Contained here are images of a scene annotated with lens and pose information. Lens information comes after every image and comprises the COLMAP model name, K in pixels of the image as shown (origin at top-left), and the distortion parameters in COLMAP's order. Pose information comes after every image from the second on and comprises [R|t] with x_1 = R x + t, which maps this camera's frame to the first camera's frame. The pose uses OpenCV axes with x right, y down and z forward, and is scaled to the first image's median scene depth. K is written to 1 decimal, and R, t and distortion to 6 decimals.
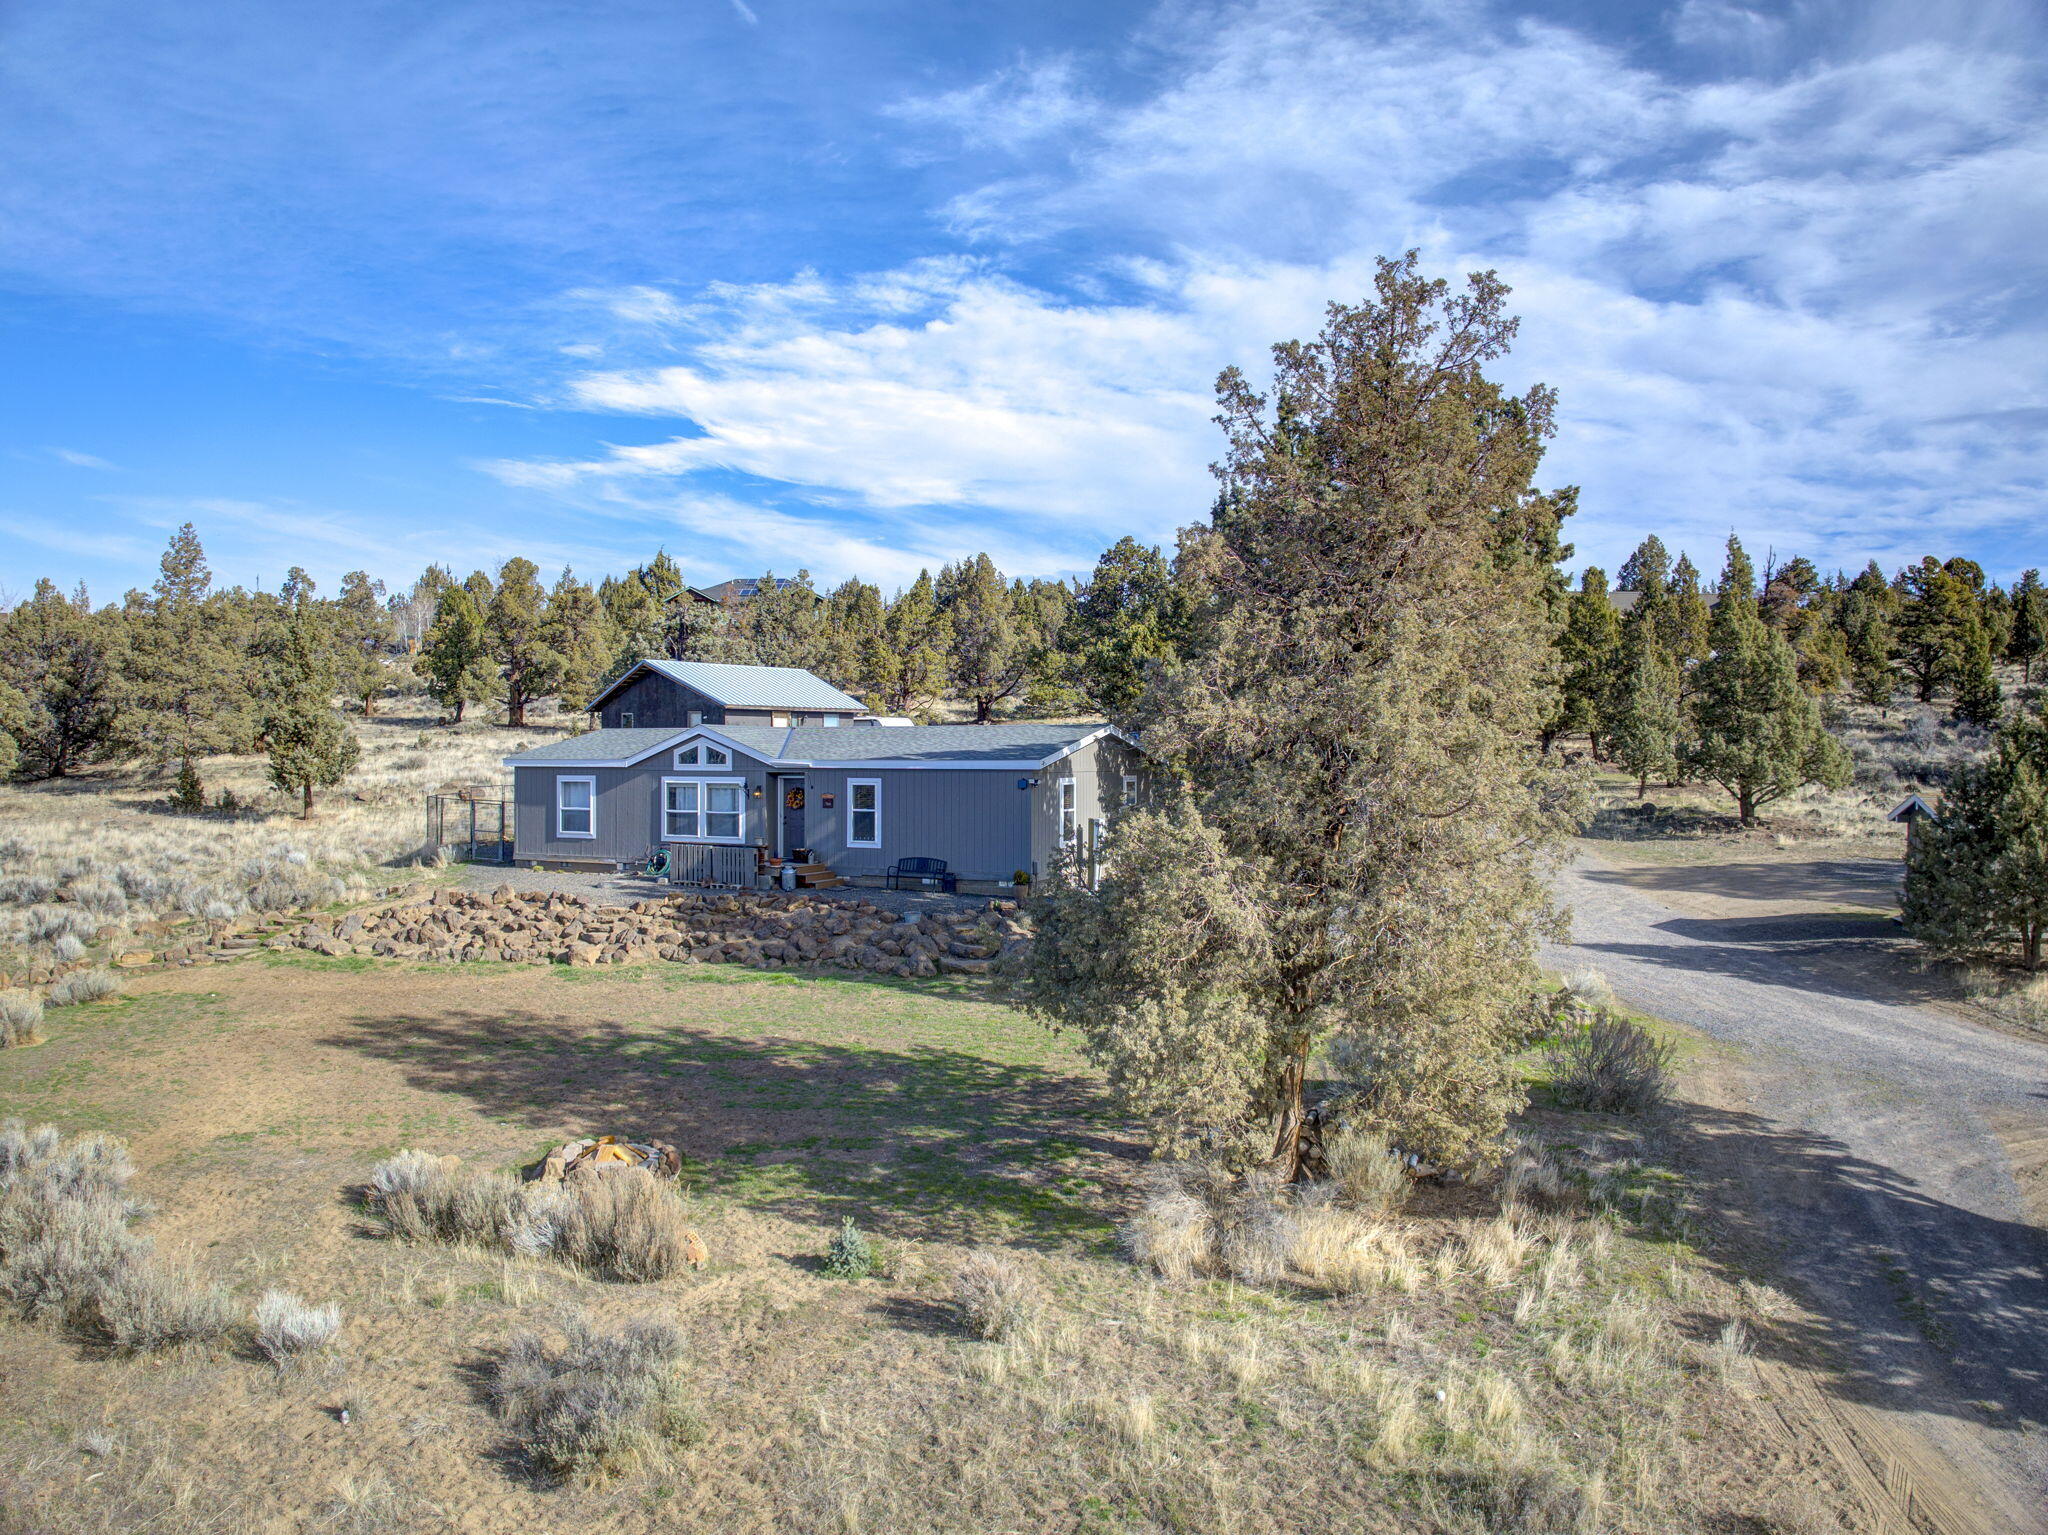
lens RADIAL K [[1569.1, 0, 1025.9], [0, 1569.1, 744.3], [0, 0, 1]] dist [-0.111991, -0.010247]
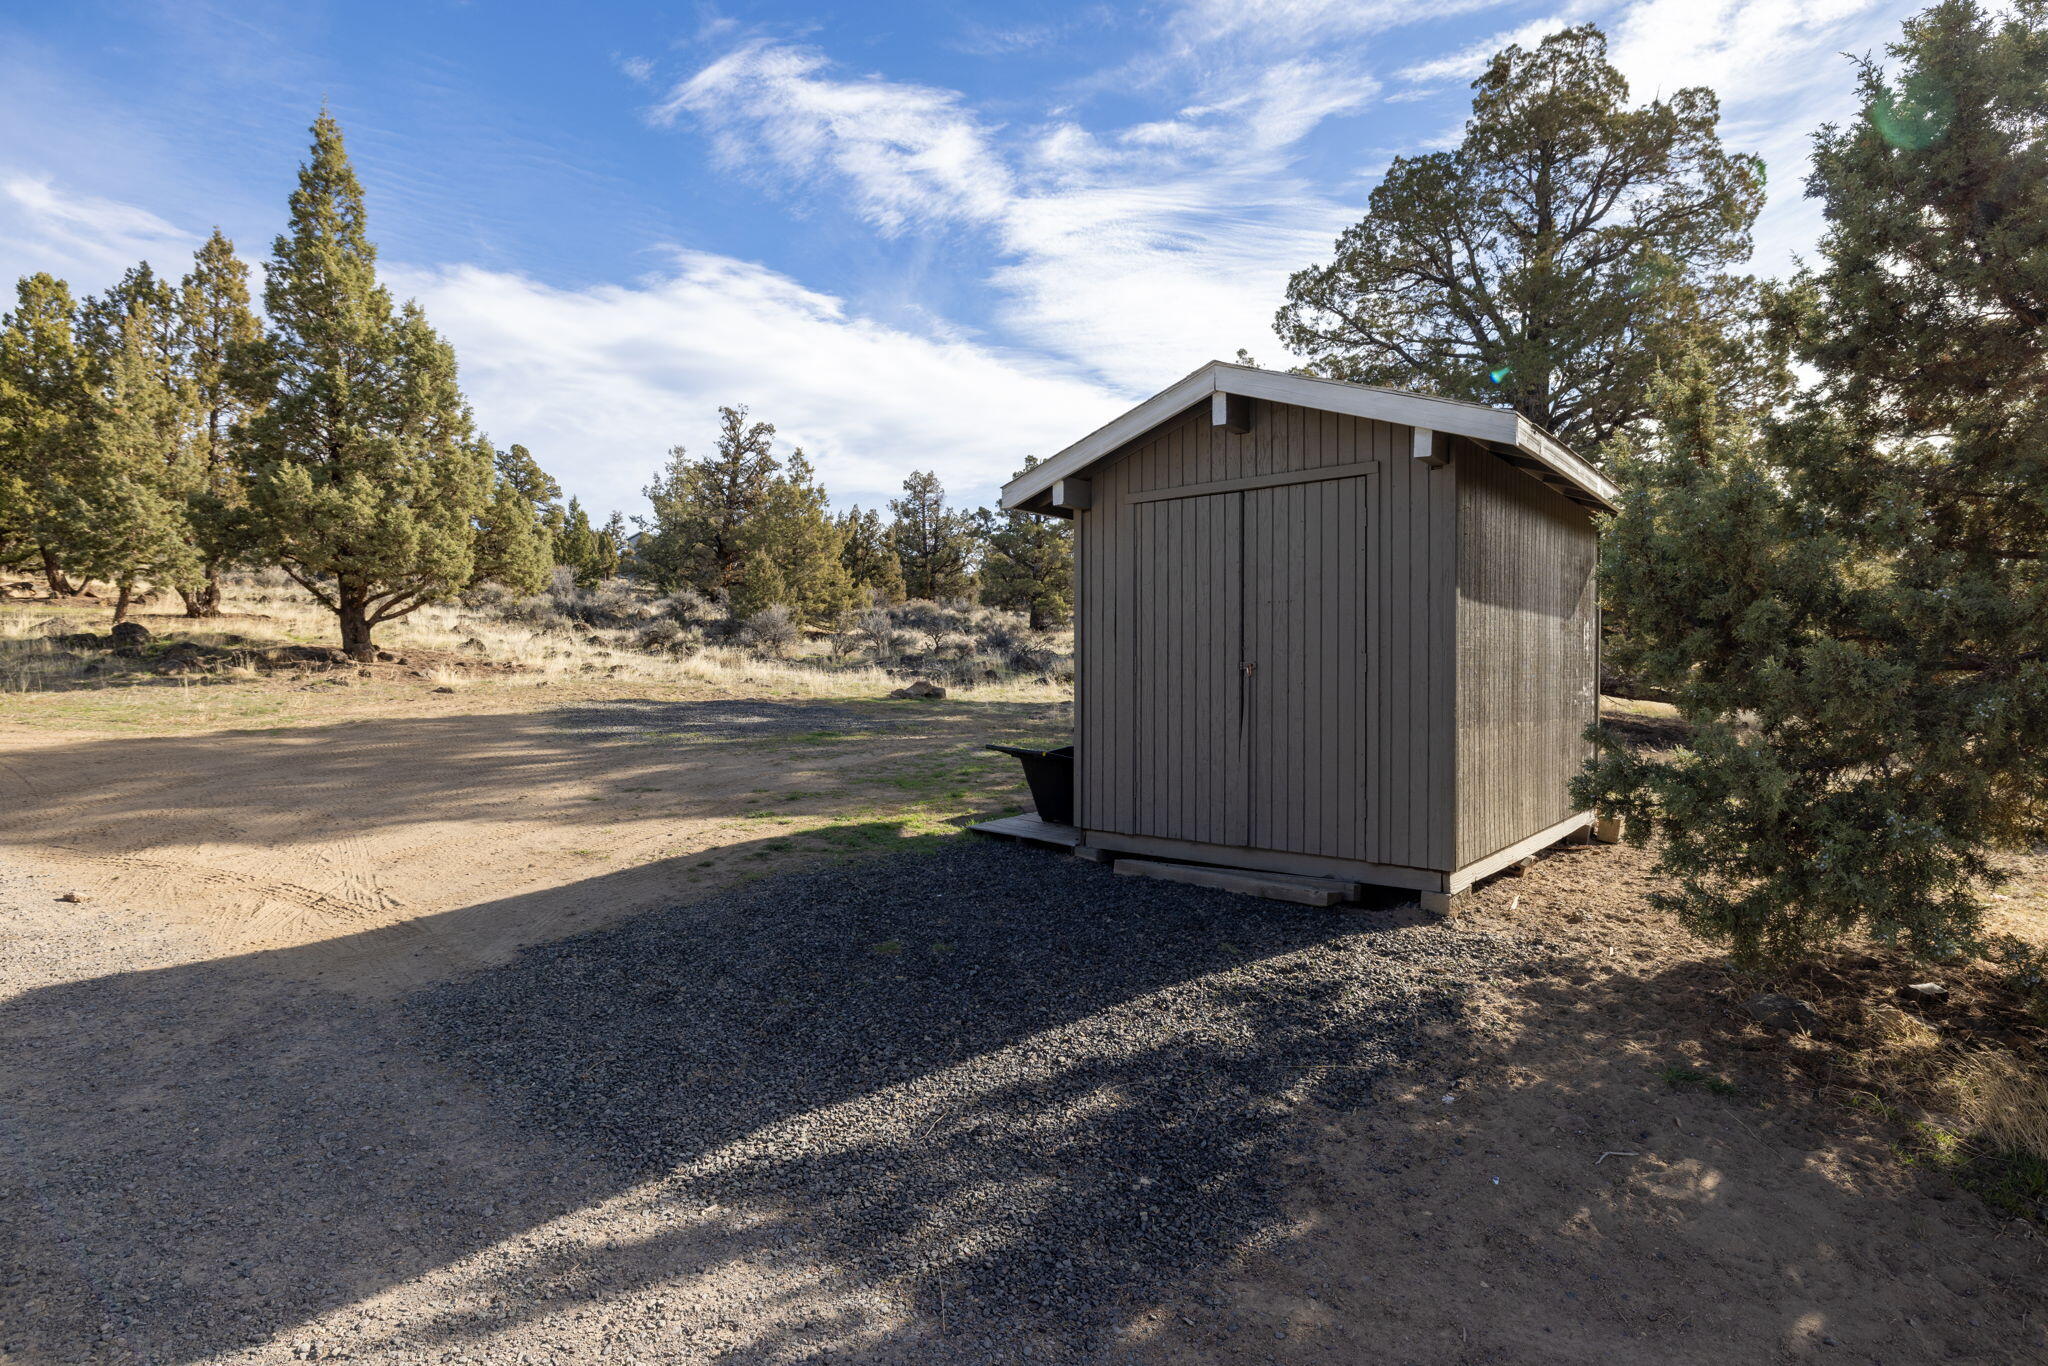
lens RADIAL K [[1092.0, 0, 1027.3], [0, 1092.0, 663.6], [0, 0, 1]] dist [-0.001825, 0.000267]
pose [[0.511504, 0.006117, 0.859259, 0.324500], [0.000597, 0.999972, -0.007474, 0.069209], [-0.859281, 0.004336, 0.511486, 0.739387]]
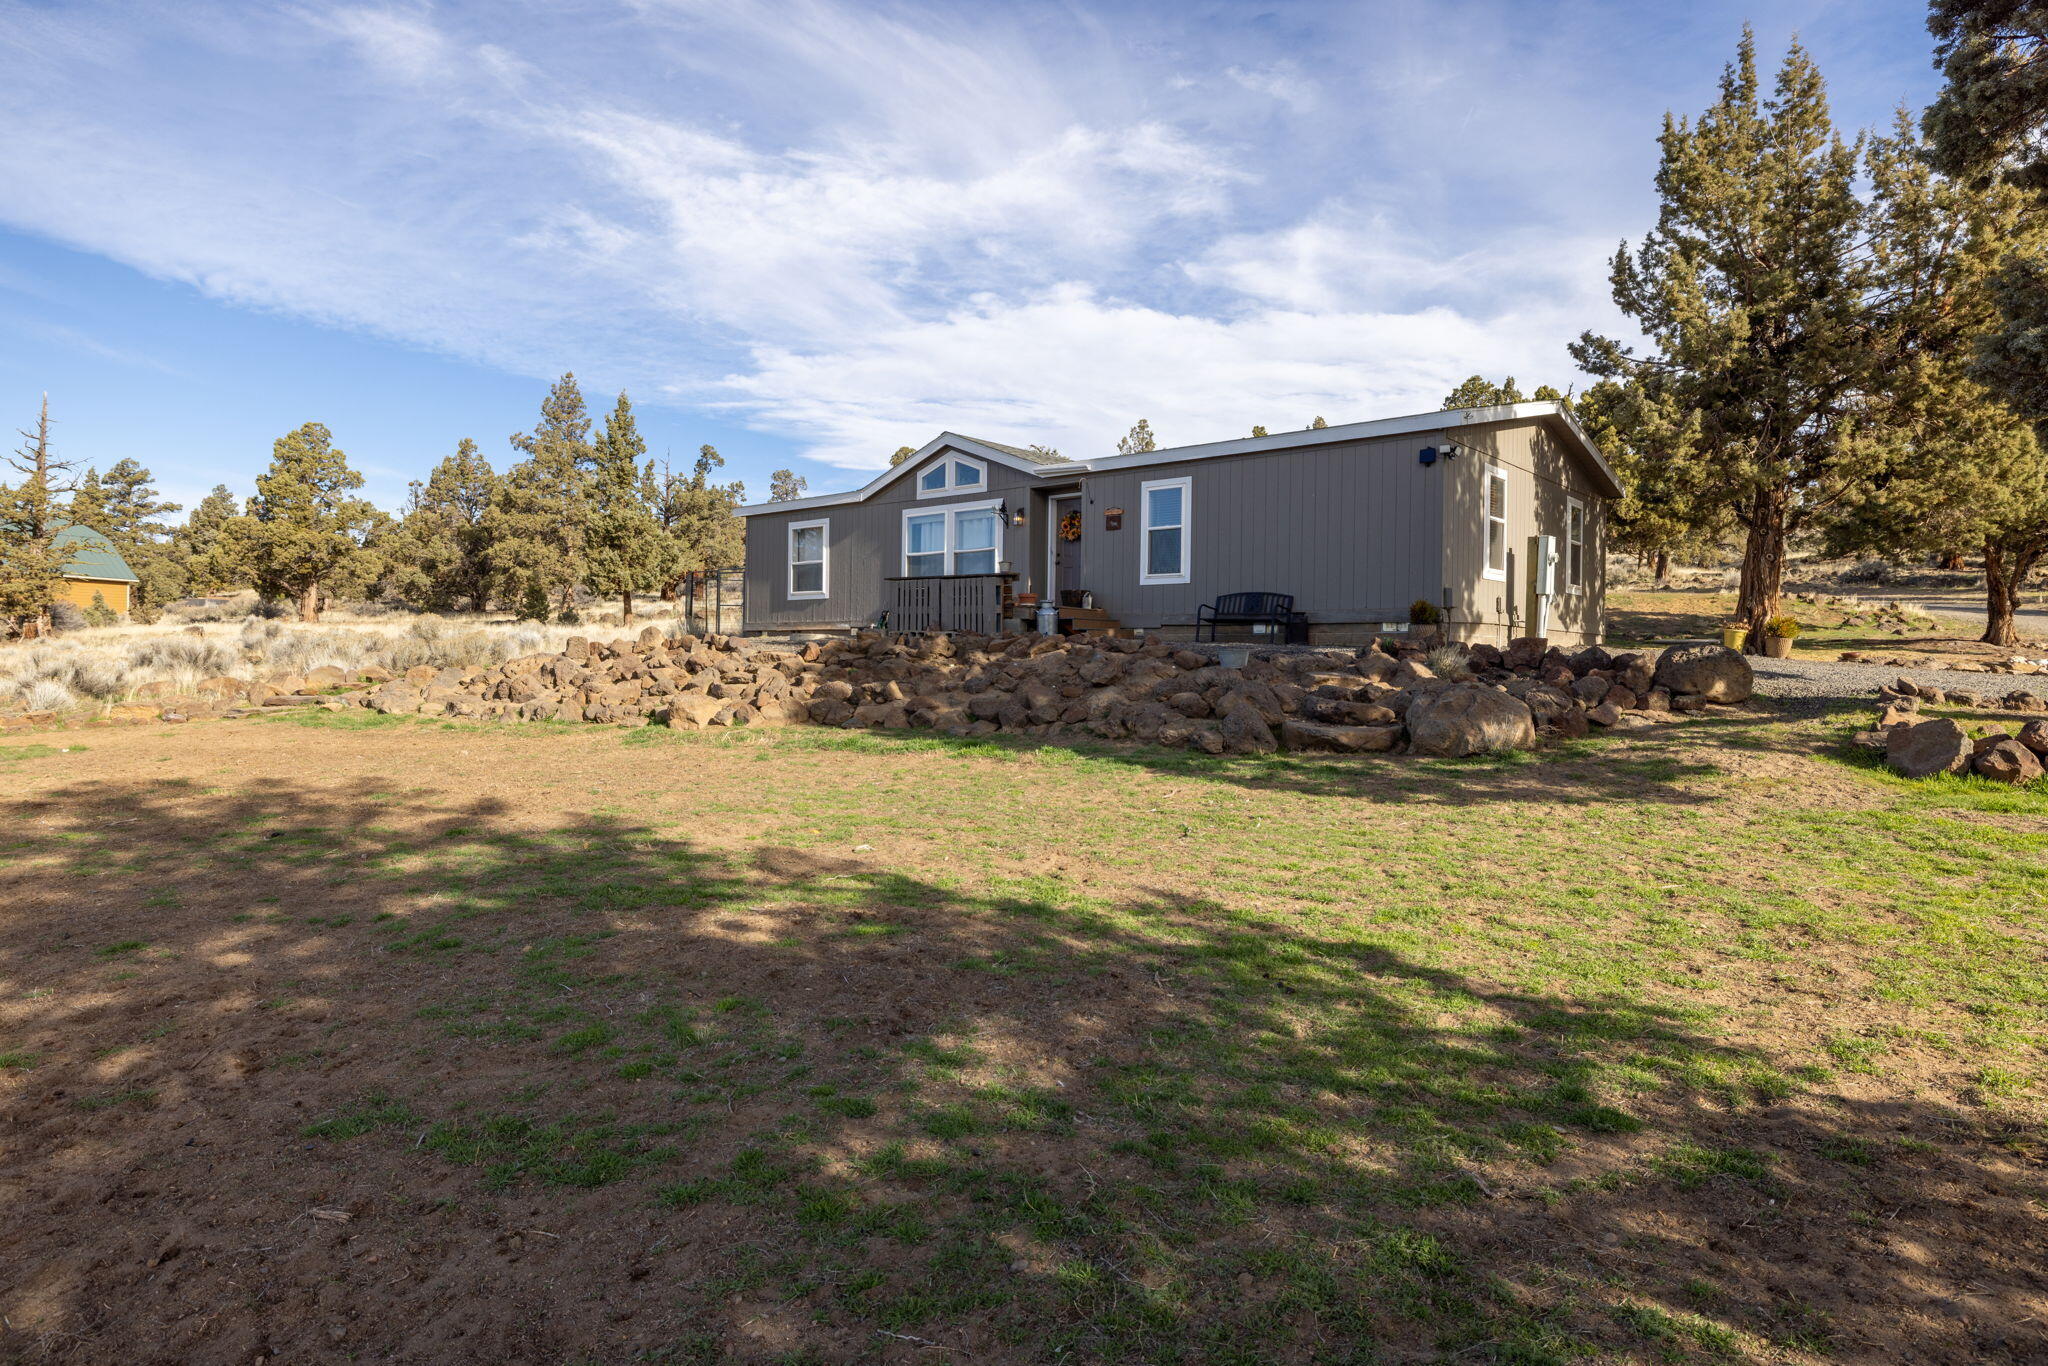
lens RADIAL K [[1136.1, 0, 1032.6], [0, 1136.1, 693.4], [0, 0, 1]] dist [-0.002504, 0.000249]
pose [[0.965998, 0.018374, -0.257895, -0.030086], [-0.010596, 0.999447, 0.031515, 0.091307], [0.258332, -0.027711, 0.965659, 0.484863]]
